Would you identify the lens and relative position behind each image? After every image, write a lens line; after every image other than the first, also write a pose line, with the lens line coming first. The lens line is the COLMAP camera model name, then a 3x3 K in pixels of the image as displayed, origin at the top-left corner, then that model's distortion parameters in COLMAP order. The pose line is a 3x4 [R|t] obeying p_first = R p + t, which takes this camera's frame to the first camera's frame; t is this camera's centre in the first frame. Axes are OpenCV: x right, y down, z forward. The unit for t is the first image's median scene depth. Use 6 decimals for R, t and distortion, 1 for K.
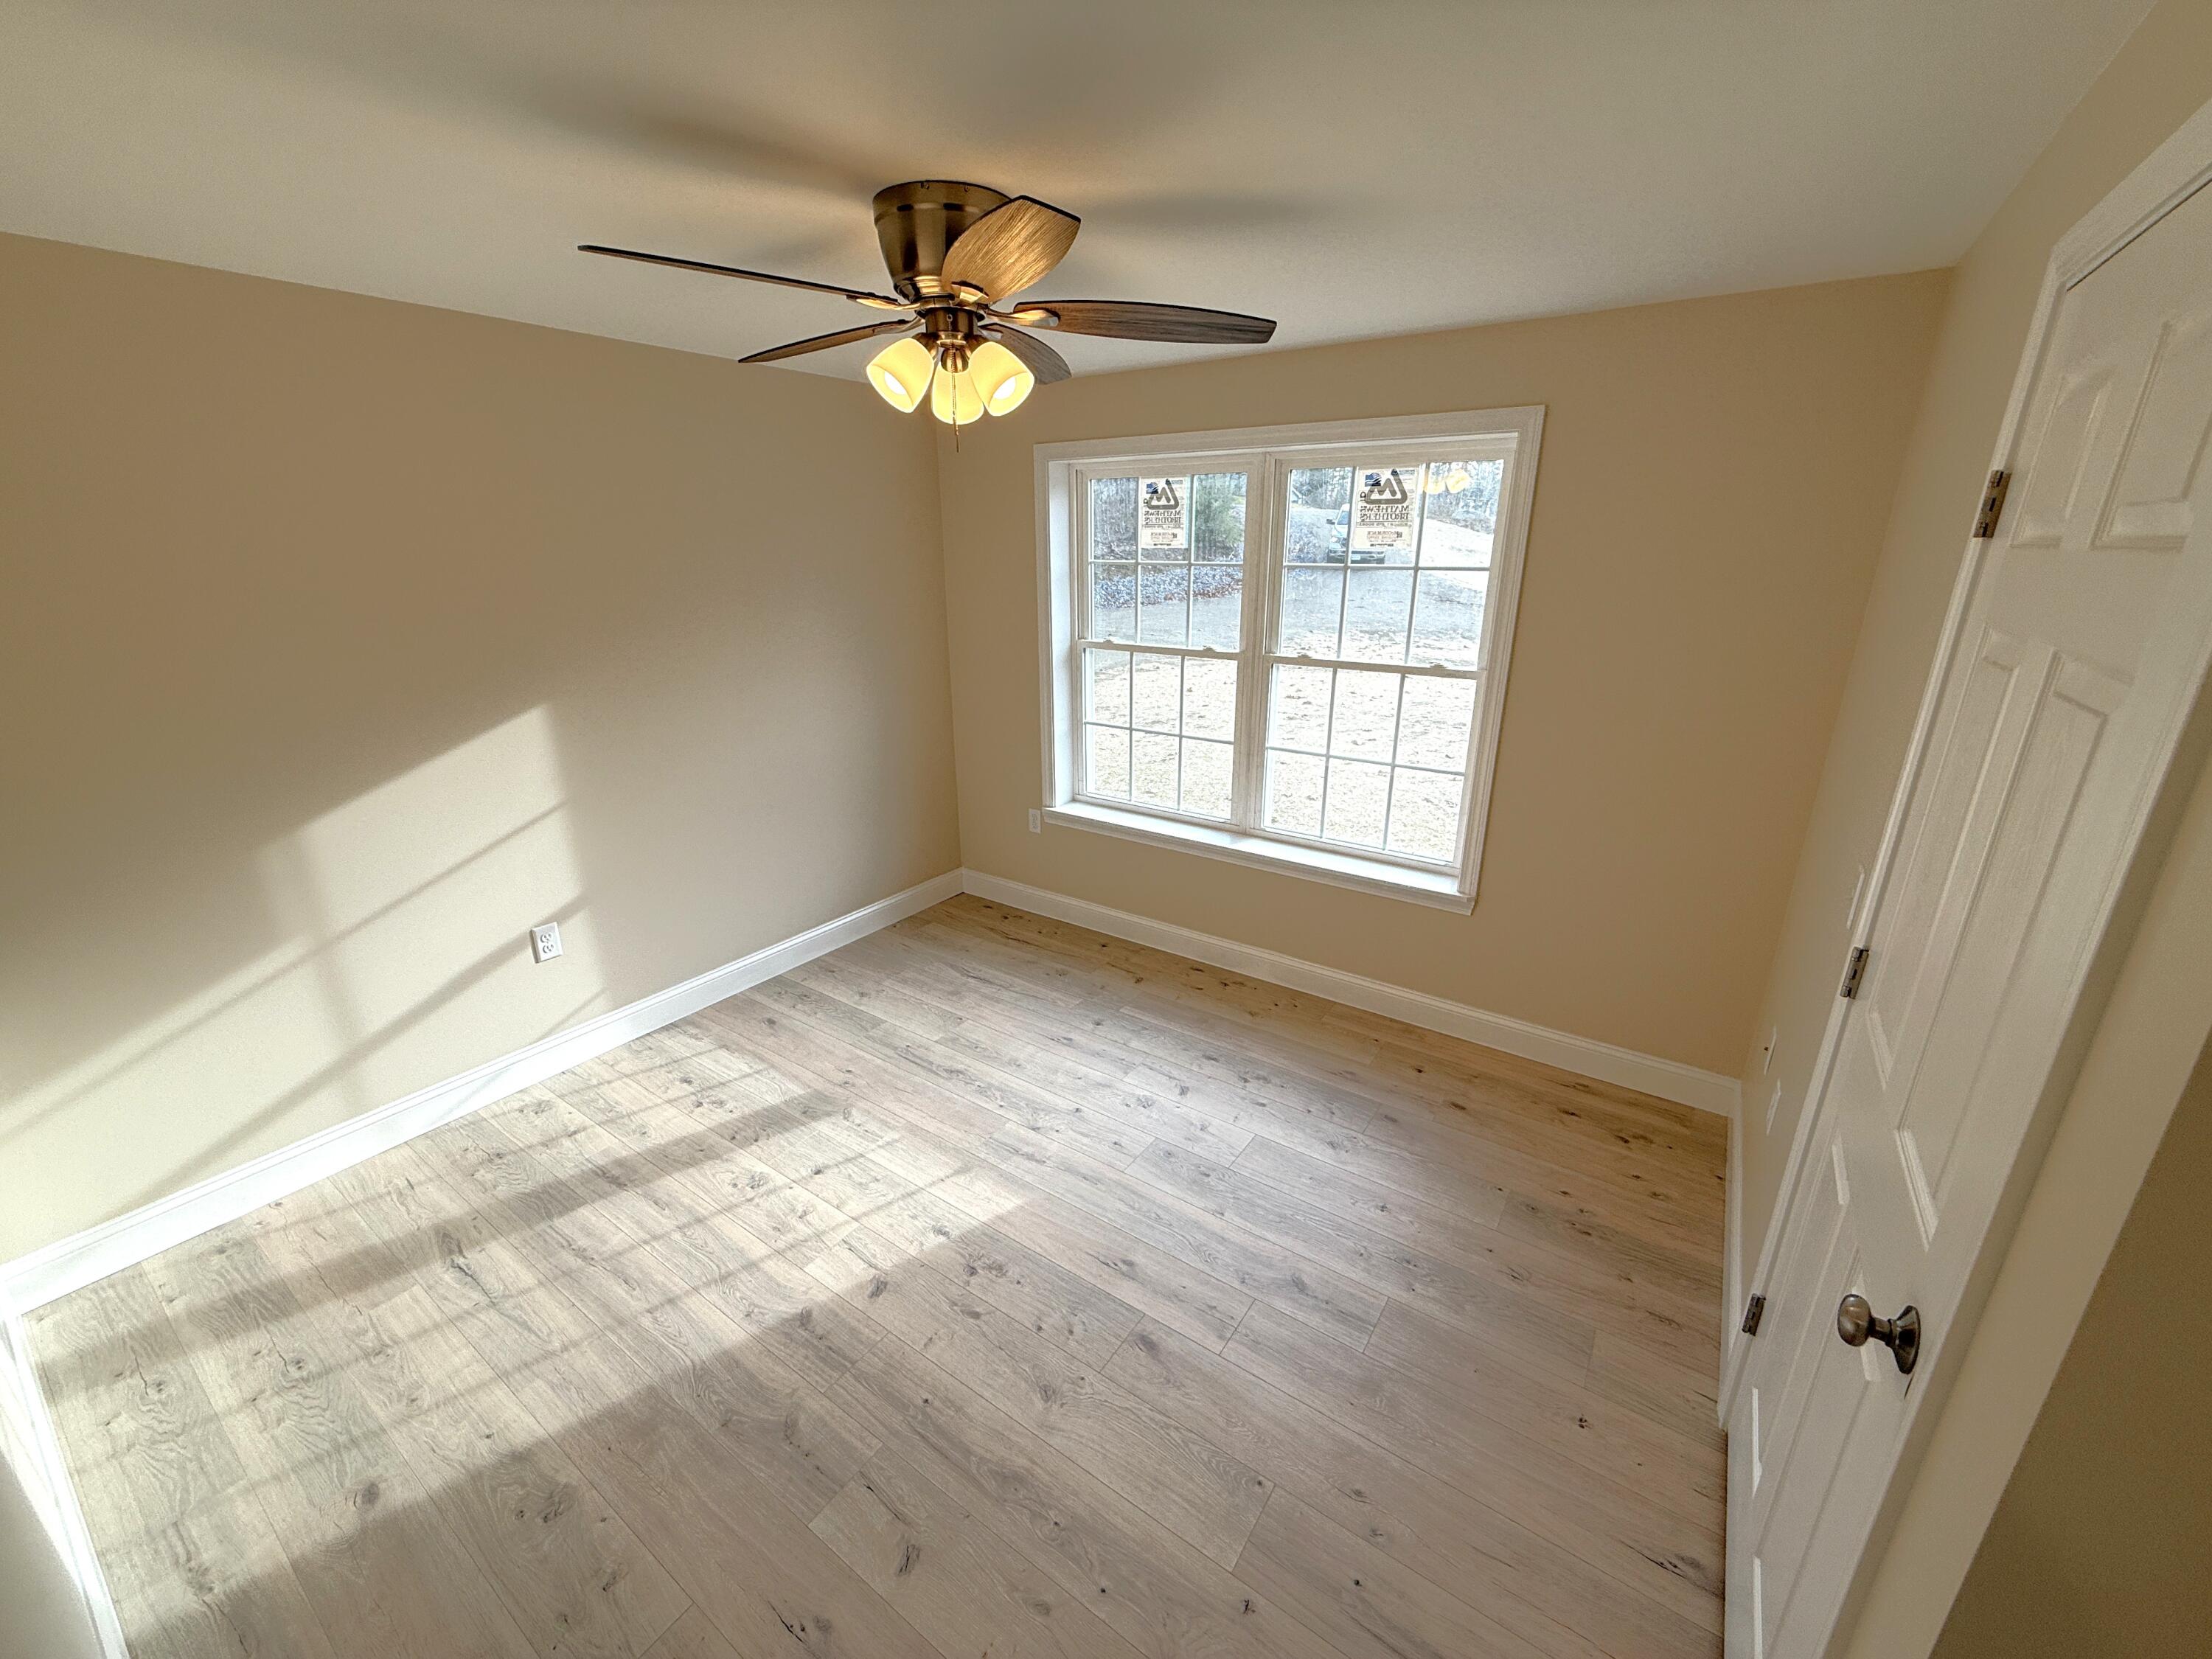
lens RADIAL K [[880.6, 0, 1100.9], [0, 880.6, 826.9], [0, 0, 1]] dist [-0.000404, -0.000028]
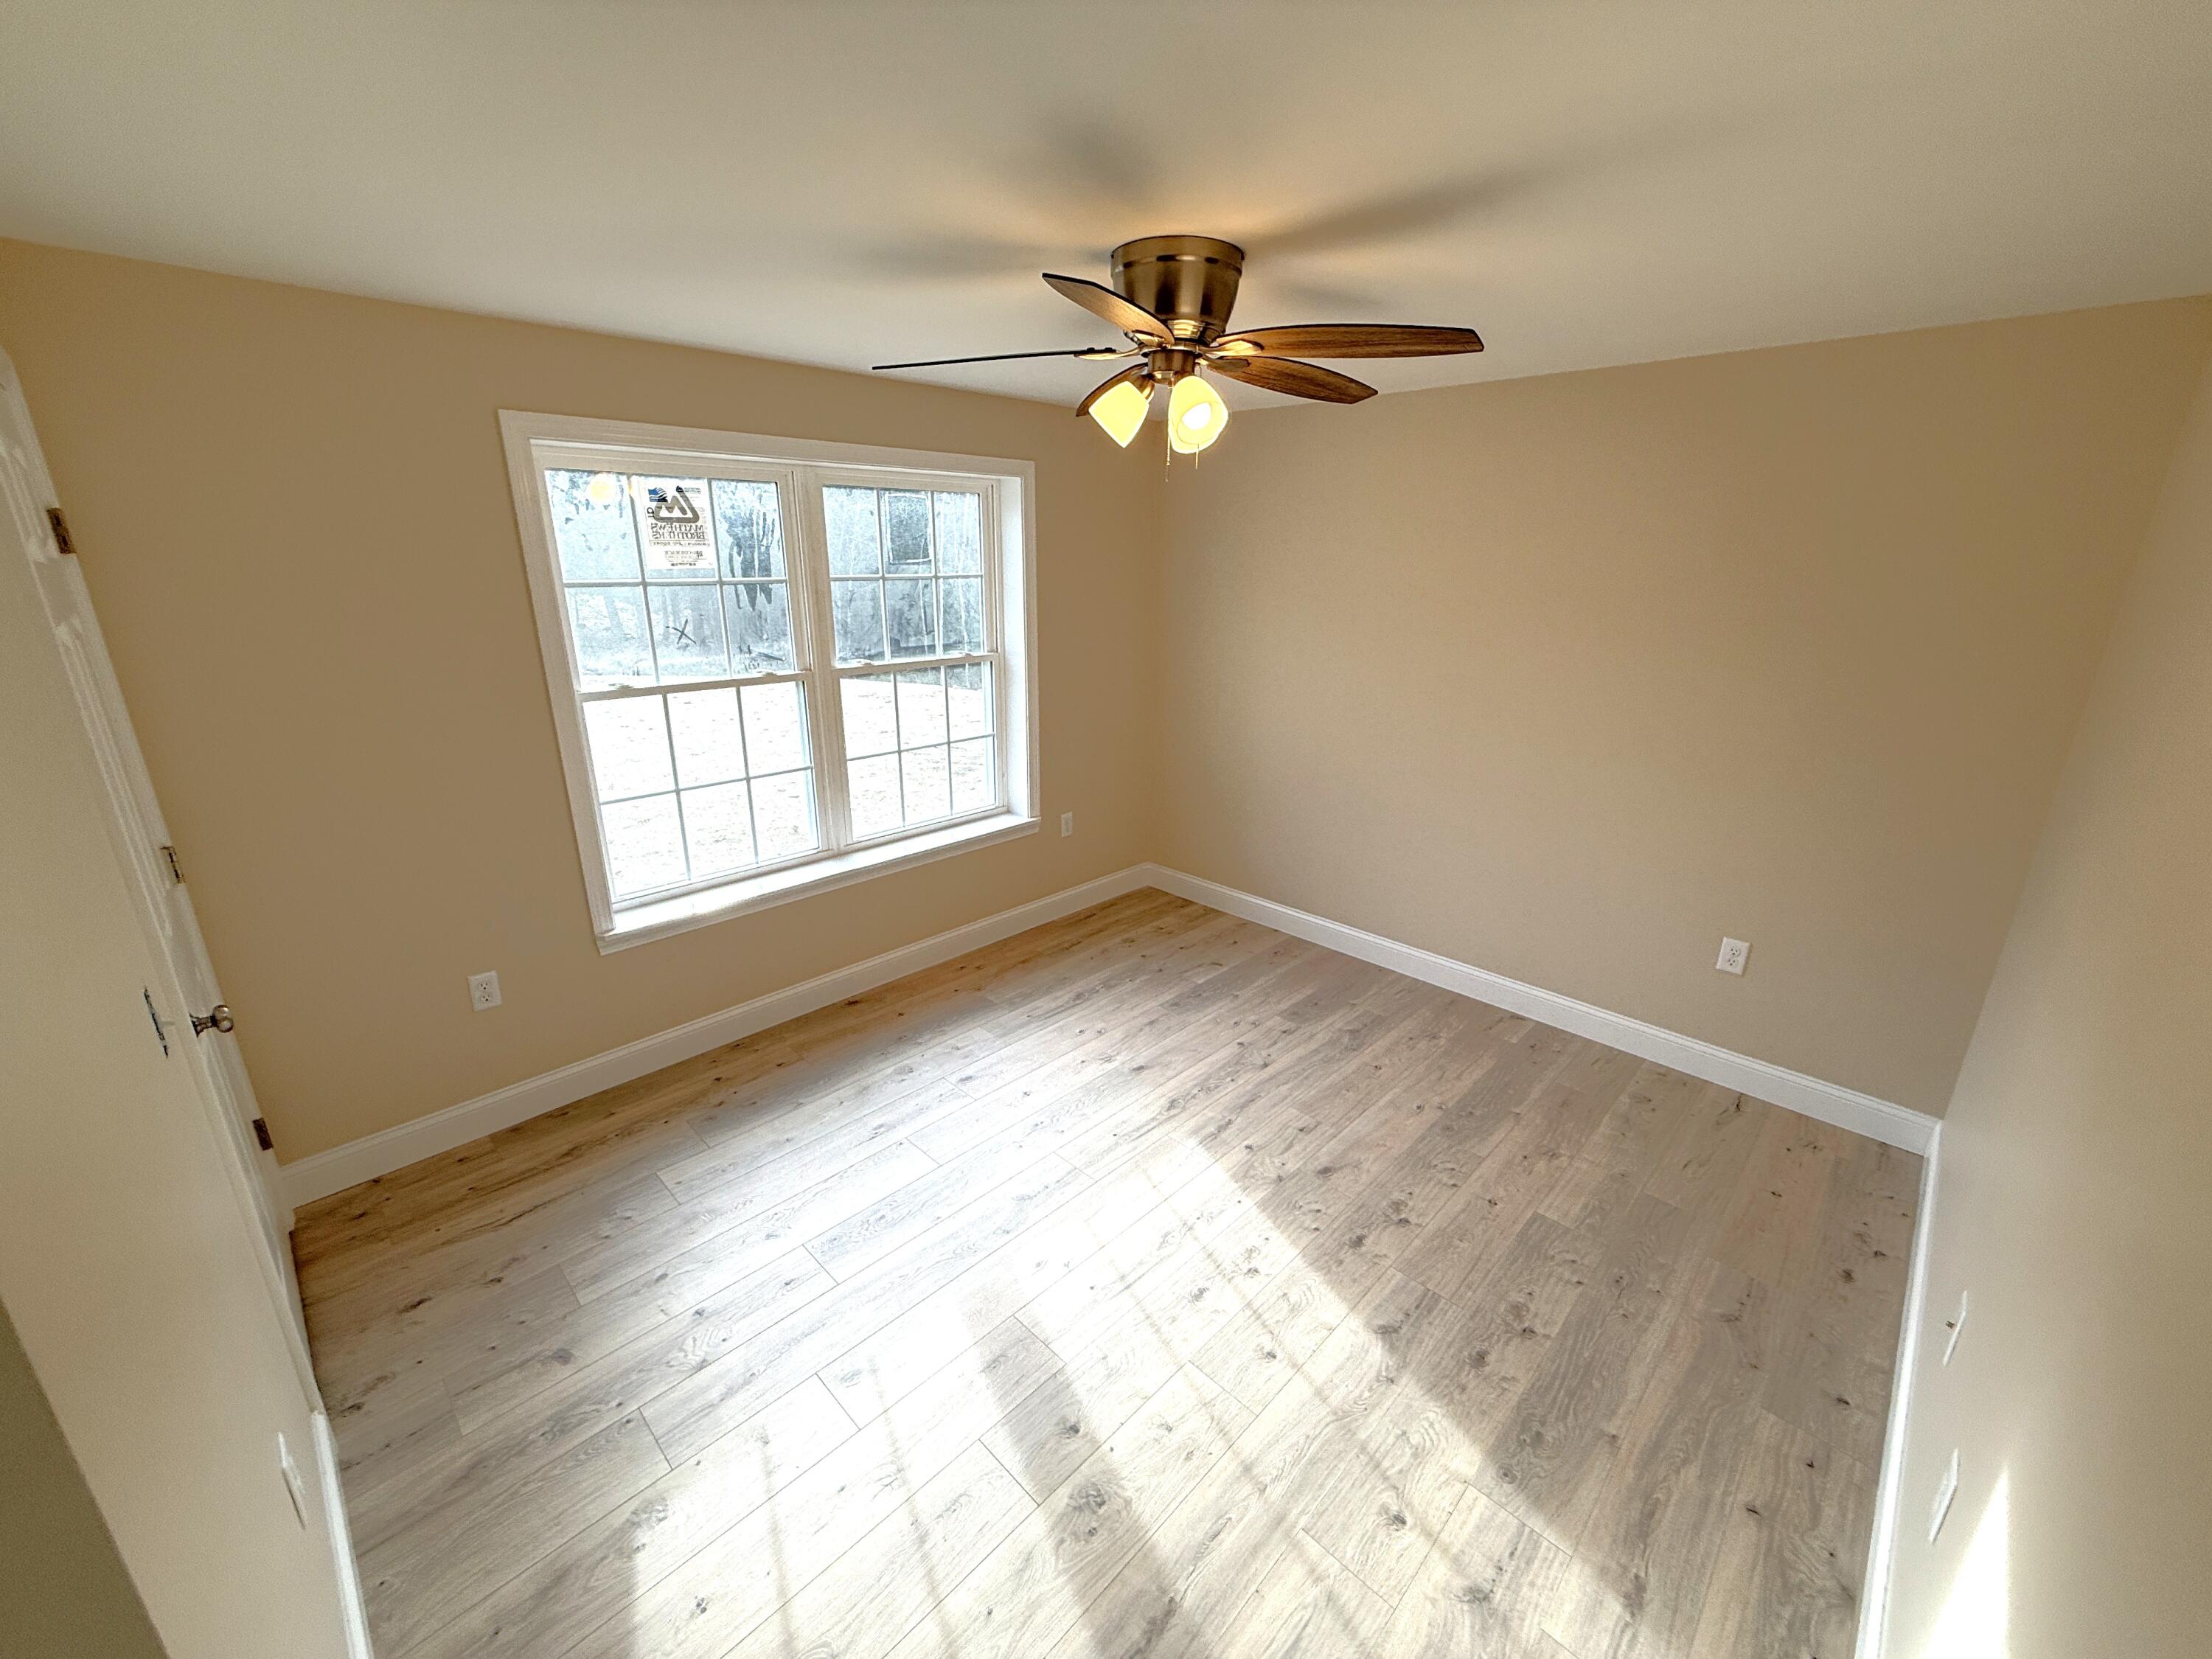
lens RADIAL K [[874.8, 0, 1105.3], [0, 874.8, 803.3], [0, 0, 1]] dist [0.001319, 0.000038]
pose [[0.181403, -0.267181, 0.946418, -0.715113], [0.309935, 0.928872, 0.202821, -0.156395], [-0.933291, 0.256536, 0.251309, 0.484703]]
